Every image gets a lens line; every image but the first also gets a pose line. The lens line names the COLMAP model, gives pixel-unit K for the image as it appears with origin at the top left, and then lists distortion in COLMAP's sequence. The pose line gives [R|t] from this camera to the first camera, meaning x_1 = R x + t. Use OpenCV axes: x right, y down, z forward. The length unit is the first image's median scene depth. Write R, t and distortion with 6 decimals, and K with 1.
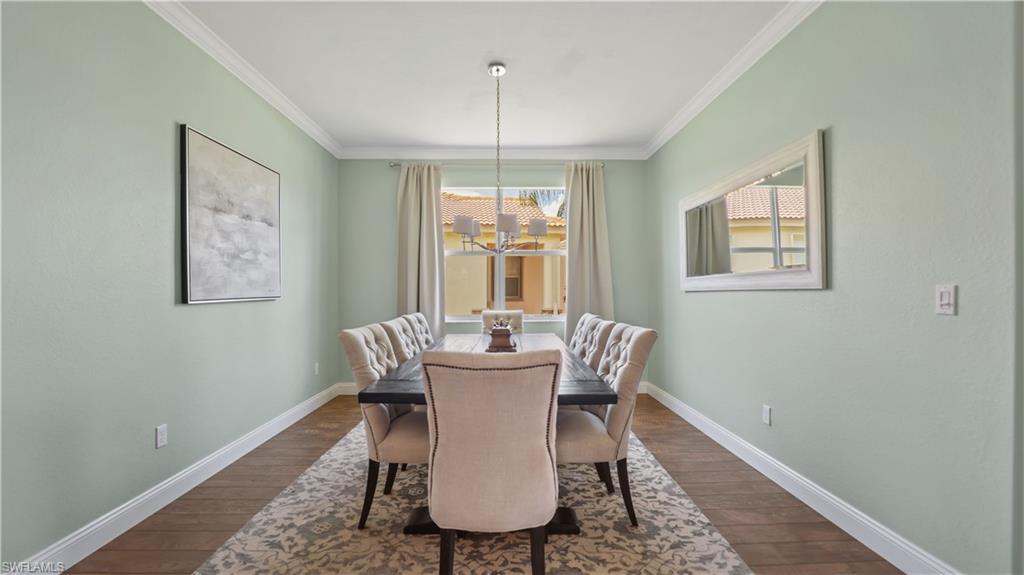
lens RADIAL K [[421.9, 0, 484.0], [0, 421.9, 286.9], [0, 0, 1]] dist [-0.013624, -0.003187]
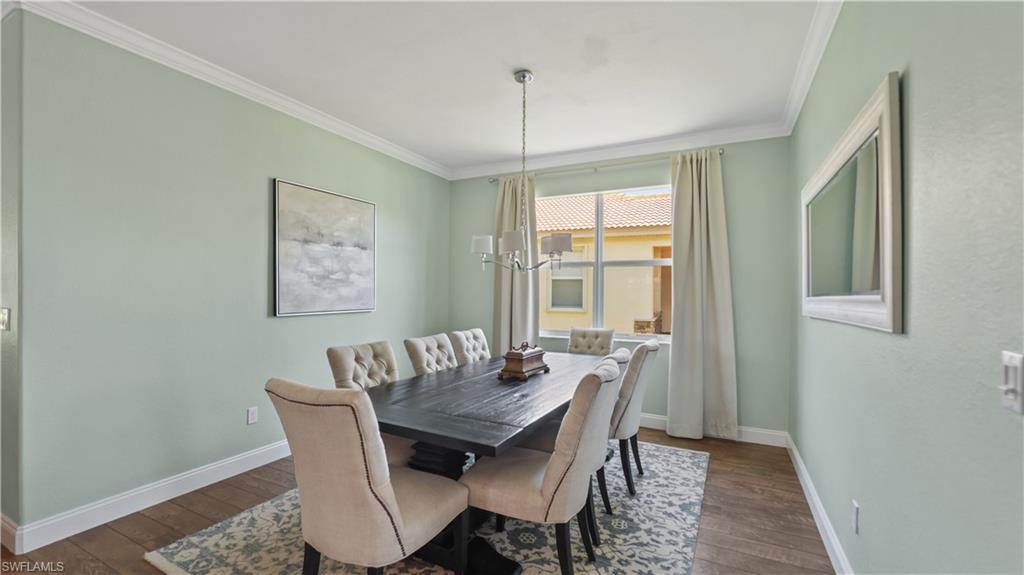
lens RADIAL K [[421.9, 0, 483.1], [0, 421.9, 290.6], [0, 0, 1]] dist [-0.013624, -0.003187]
pose [[0.881688, 0.006172, -0.471792, 0.394071], [-0.004610, 0.999979, 0.004466, -0.040453], [0.471810, -0.001762, 0.881698, 0.126515]]
